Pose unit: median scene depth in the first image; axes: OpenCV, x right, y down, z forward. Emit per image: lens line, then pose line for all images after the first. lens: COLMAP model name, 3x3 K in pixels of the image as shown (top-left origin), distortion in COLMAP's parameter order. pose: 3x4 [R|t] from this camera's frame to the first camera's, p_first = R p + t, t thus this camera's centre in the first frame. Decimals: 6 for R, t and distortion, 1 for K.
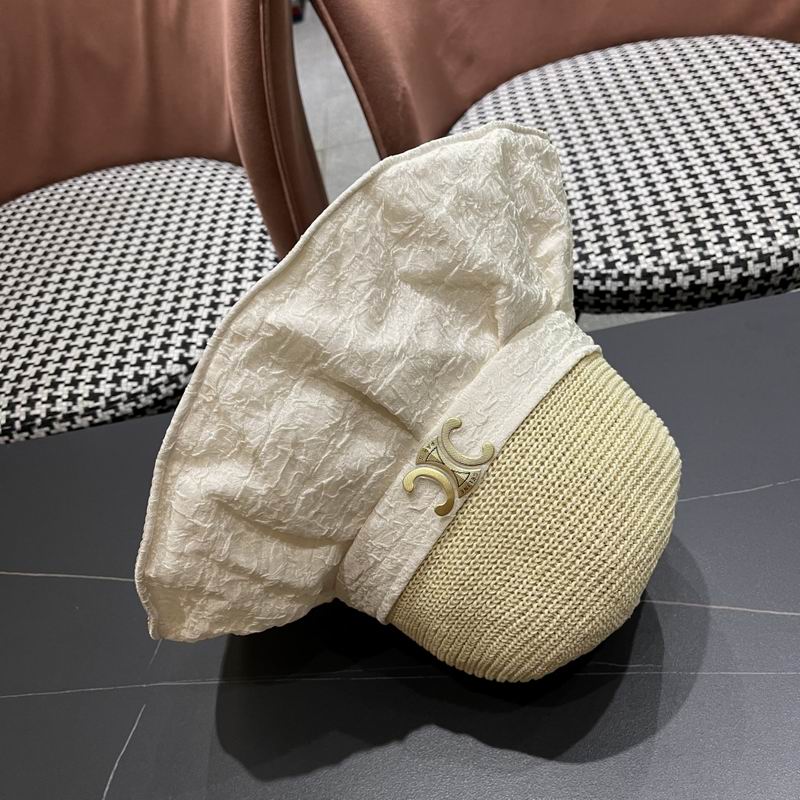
lens RADIAL K [[827.4, 0, 400.3], [0, 827.4, 399.7], [0, 0, 1]] dist [0.010596, 0.000000]
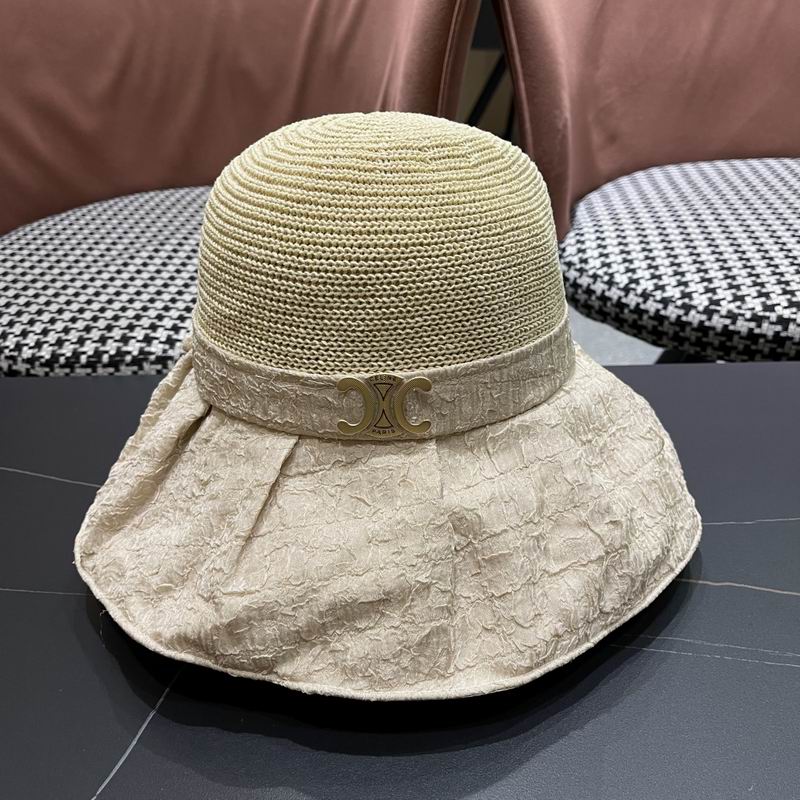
lens RADIAL K [[827.4, 0, 402.7], [0, 827.4, 412.2], [0, 0, 1]] dist [0.010596, 0.000000]
pose [[0.982550, 0.184195, -0.025834, -0.103472], [-0.185513, 0.960464, -0.207588, 0.215221], [-0.013424, 0.208759, 0.977875, 0.112799]]
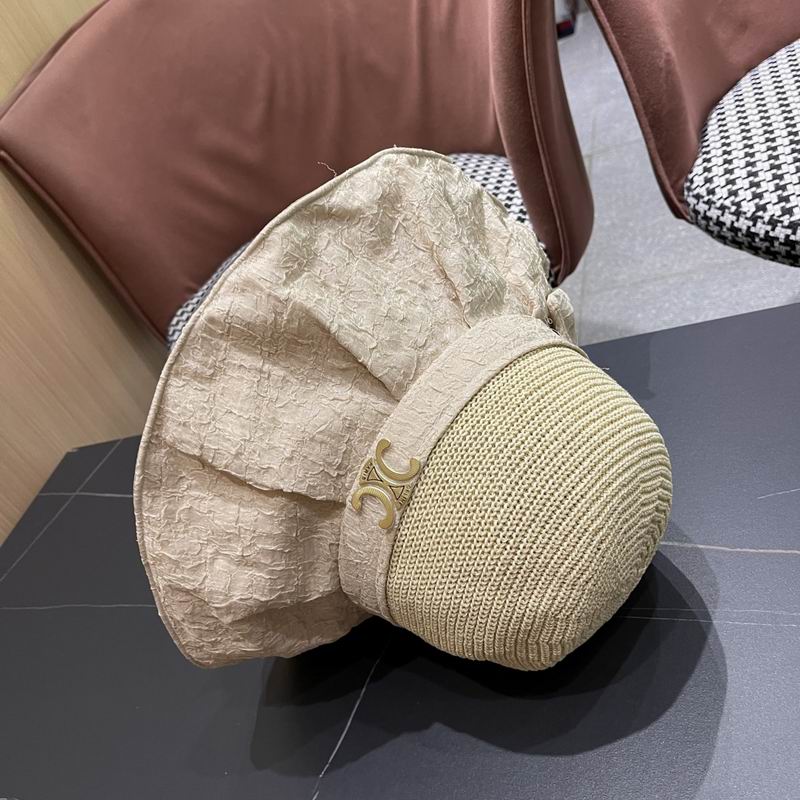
lens RADIAL K [[827.4, 0, 400.5], [0, 827.4, 406.9], [0, 0, 1]] dist [0.010596, 0.000000]
pose [[0.949335, 0.017632, -0.313770, 0.021132], [-0.025773, 0.999430, -0.021817, 0.076555], [0.313207, 0.028798, 0.949248, -0.022274]]
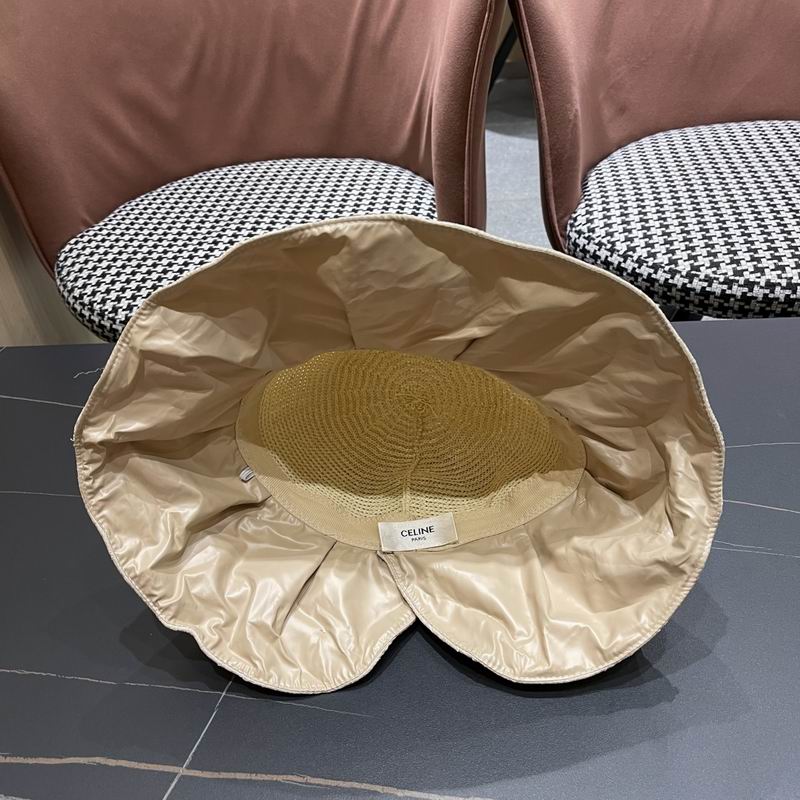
lens RADIAL K [[827.4, 0, 394.2], [0, 827.4, 405.2], [0, 0, 1]] dist [0.010596, 0.000000]
pose [[0.983521, 0.169833, -0.061986, -0.112861], [-0.175615, 0.978910, -0.104373, 0.217440], [0.042953, 0.113539, 0.992605, -0.144298]]
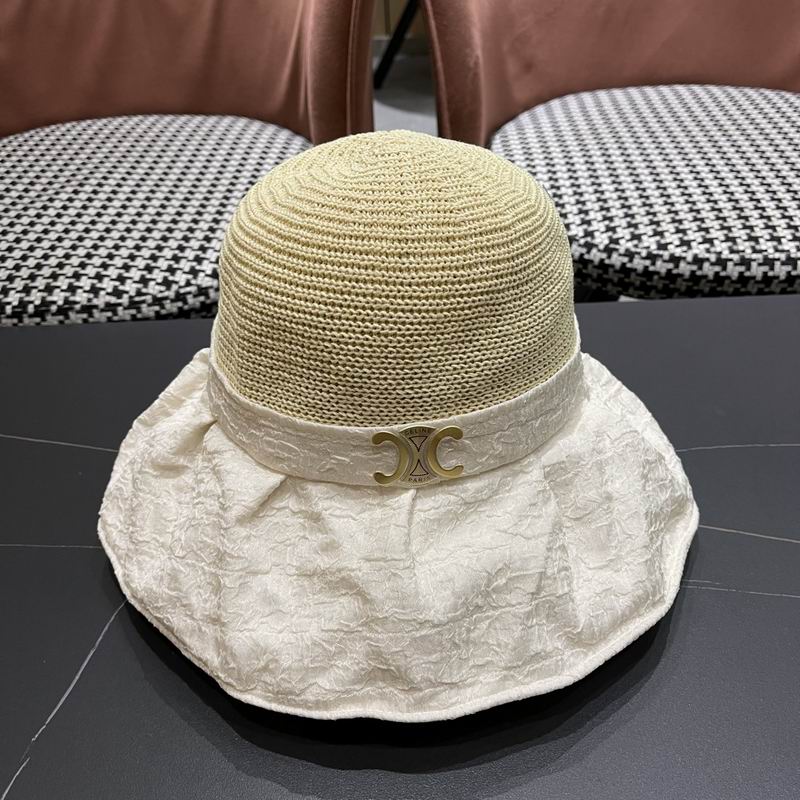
lens RADIAL K [[827.4, 0, 405.9], [0, 827.4, 409.8], [0, 0, 1]] dist [0.010596, 0.000000]
pose [[0.986209, 0.154643, 0.058964, -0.079102], [-0.147704, 0.983121, -0.107963, 0.180850], [-0.074665, 0.097765, 0.992405, 0.046364]]
